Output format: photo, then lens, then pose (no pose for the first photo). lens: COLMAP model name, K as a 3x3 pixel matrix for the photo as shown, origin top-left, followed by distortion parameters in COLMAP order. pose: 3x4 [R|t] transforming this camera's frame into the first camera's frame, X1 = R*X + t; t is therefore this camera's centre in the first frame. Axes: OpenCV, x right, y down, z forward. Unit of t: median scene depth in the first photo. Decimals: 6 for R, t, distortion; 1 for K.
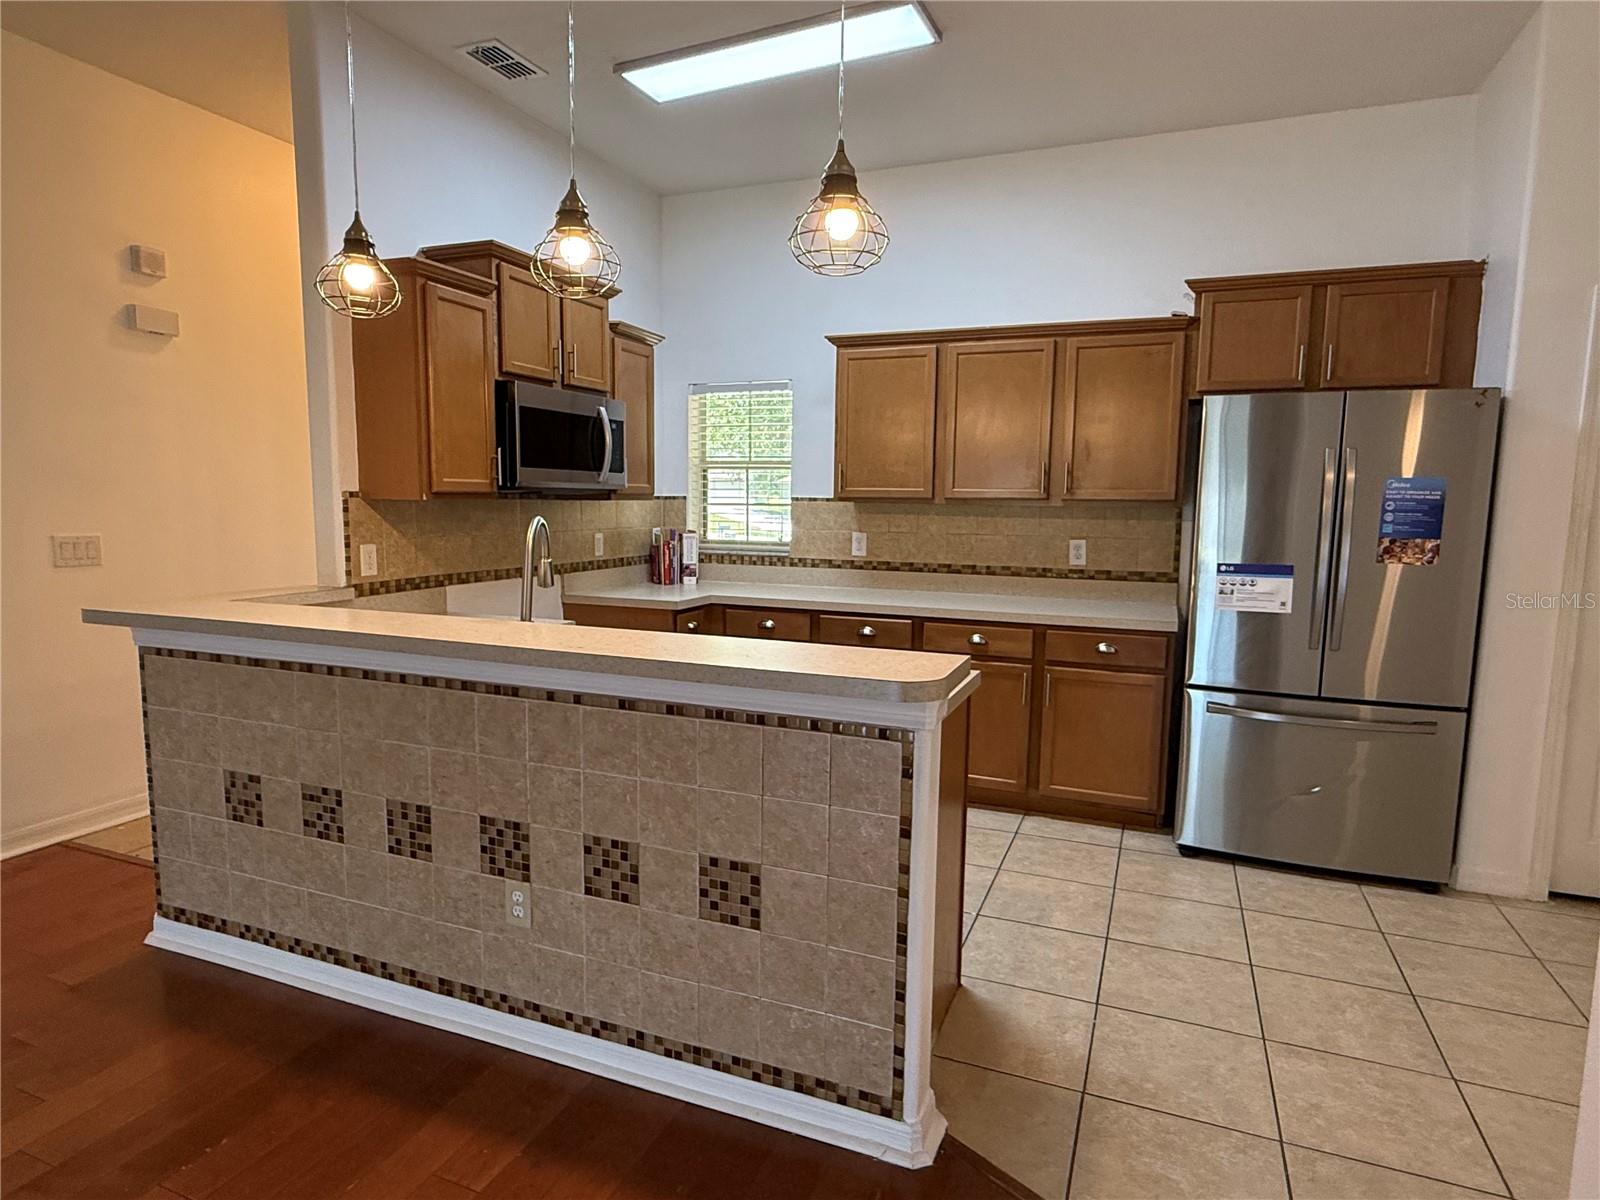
lens RADIAL K [[903.6, 0, 802.5], [0, 903.6, 604.0], [0, 0, 1]] dist [-0.008048, 0.003248]
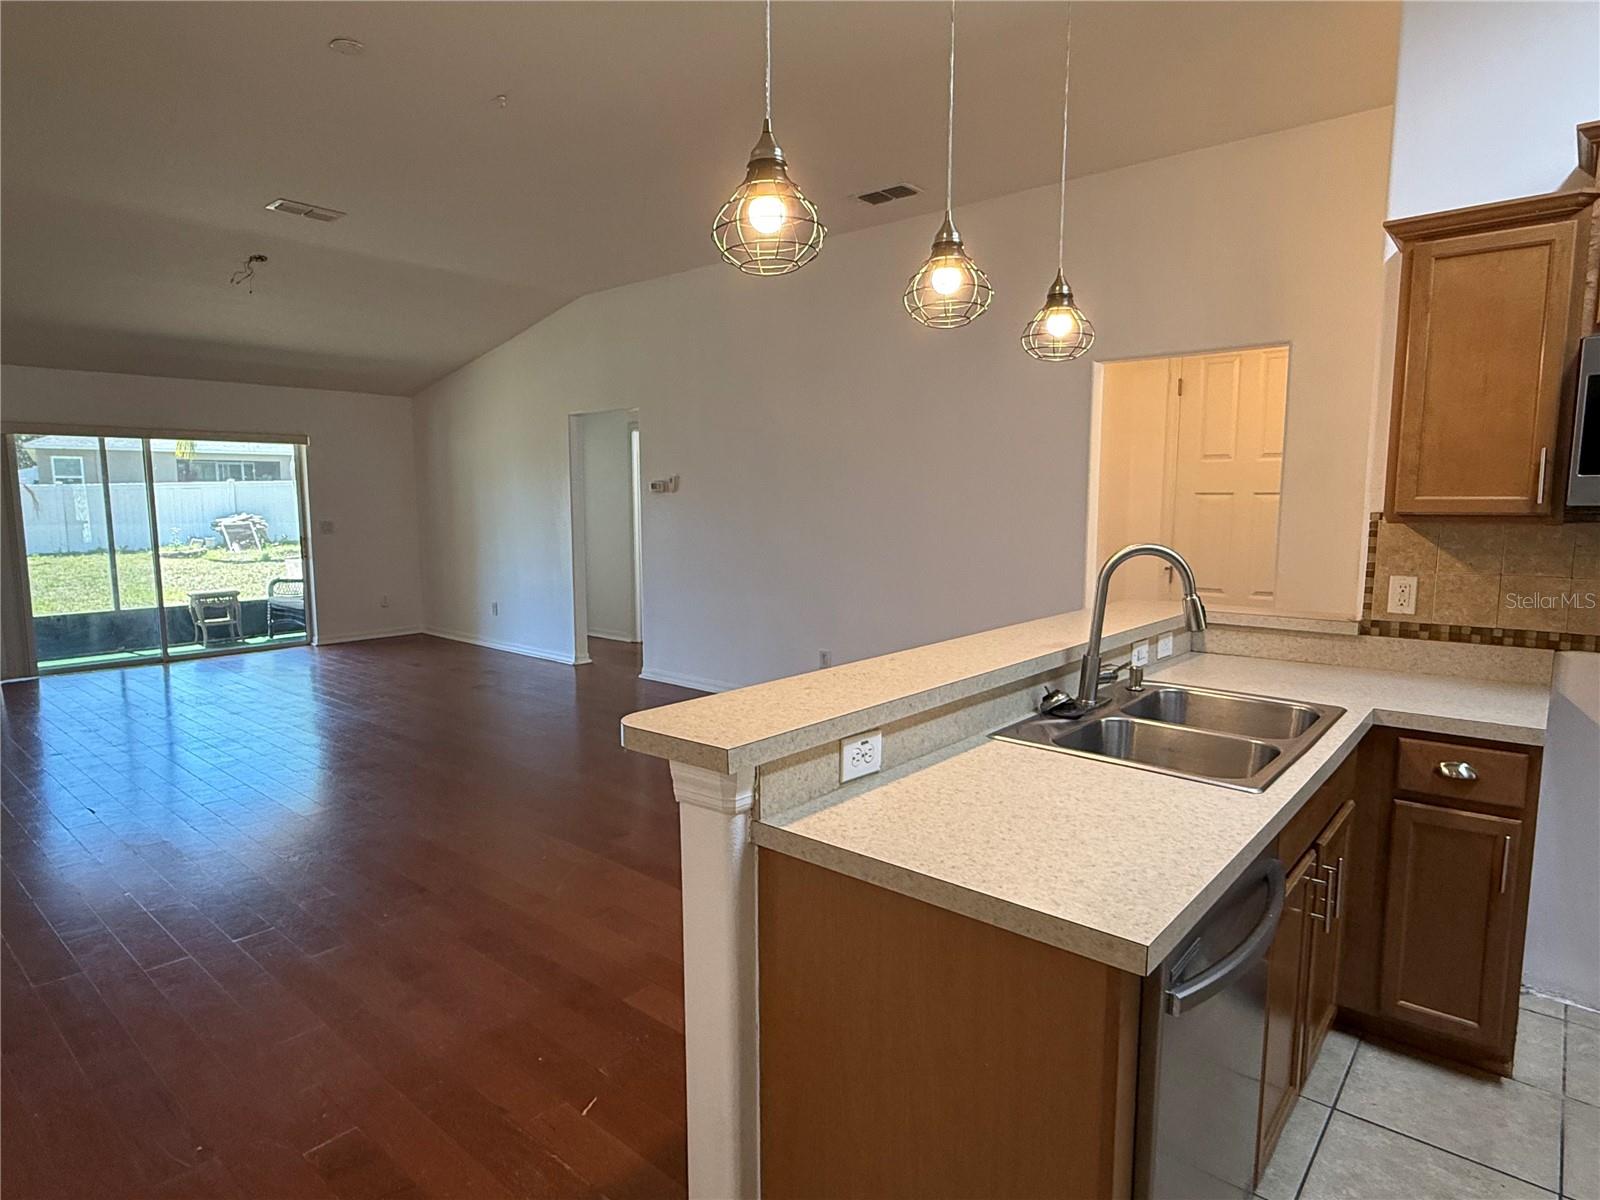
lens RADIAL K [[903.6, 0, 800.6], [0, 903.6, 601.8], [0, 0, 1]] dist [-0.008048, 0.003248]
pose [[-0.315832, 0.100451, -0.943483, 0.427170], [-0.111120, 0.983621, 0.141922, -0.088093], [0.942286, 0.149663, -0.299497, 0.648803]]
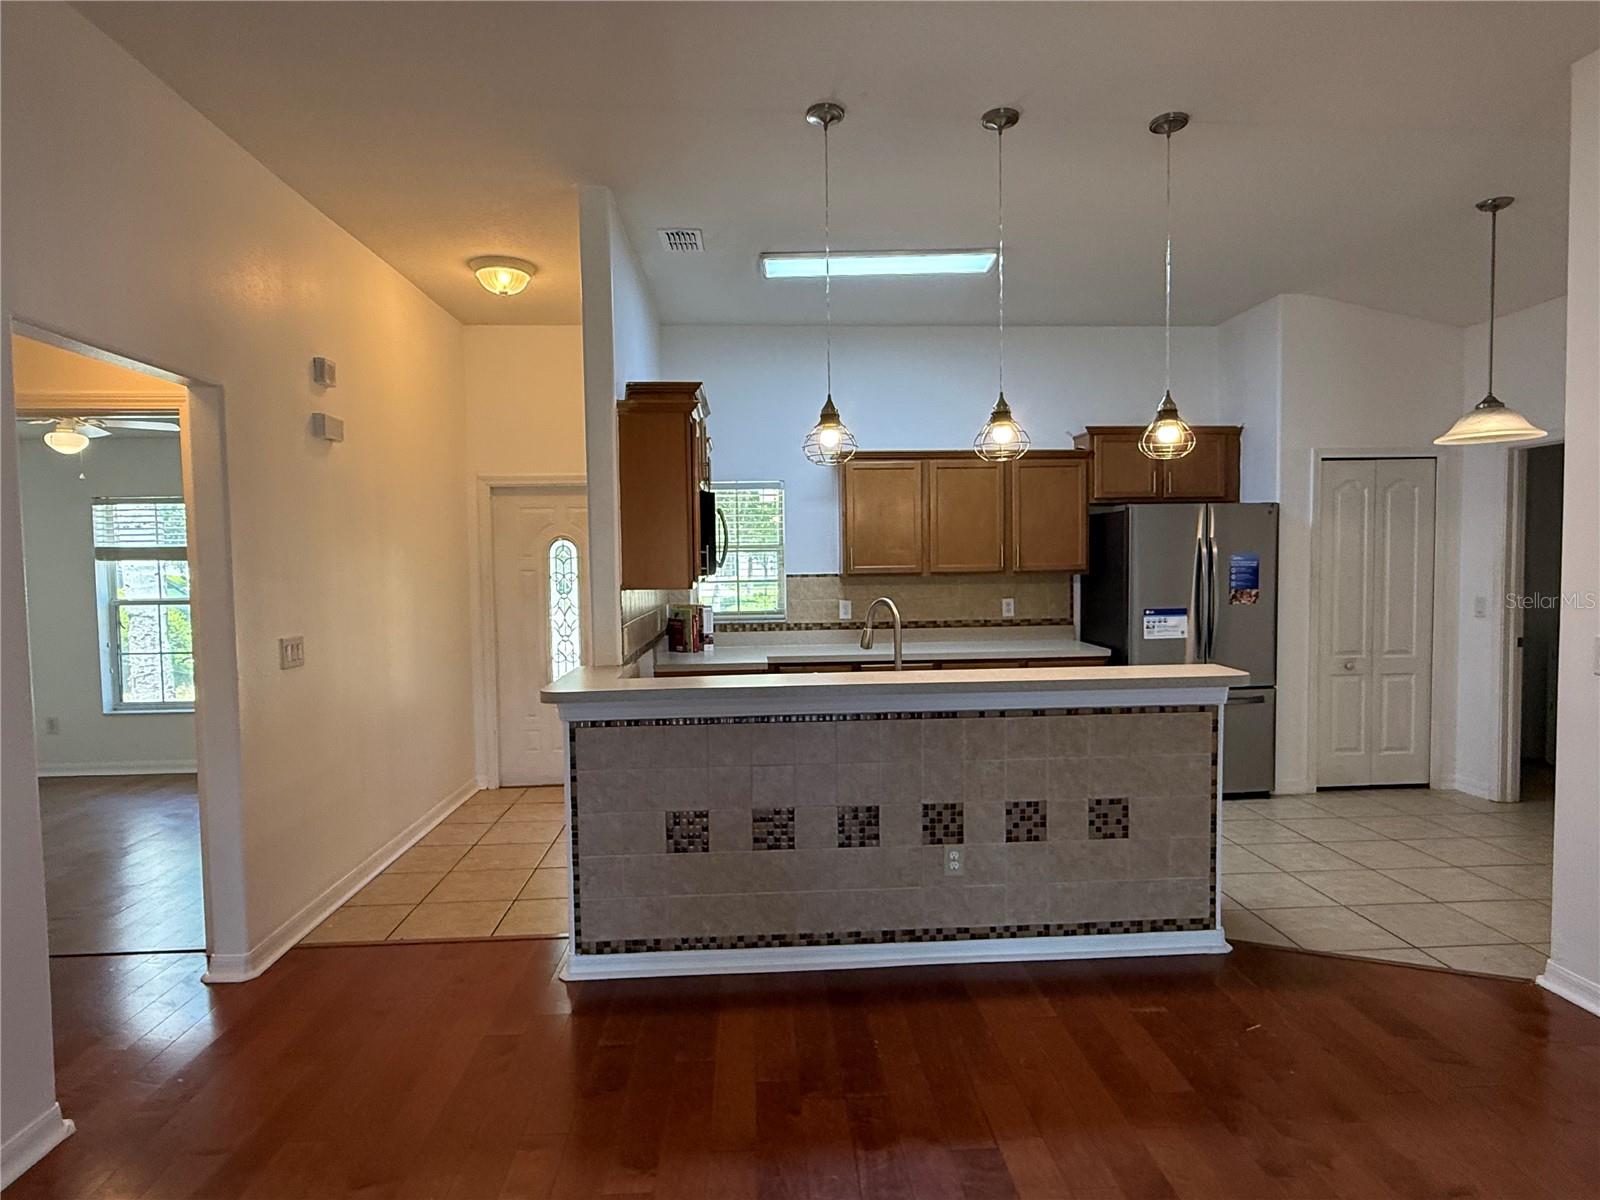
lens RADIAL K [[903.6, 0, 792.5], [0, 903.6, 603.0], [0, 0, 1]] dist [-0.008048, 0.003248]
pose [[0.903949, -0.045746, 0.425187, -1.086854], [0.075480, 0.995720, -0.053341, -0.026161], [-0.420927, 0.080310, 0.903533, -0.240095]]
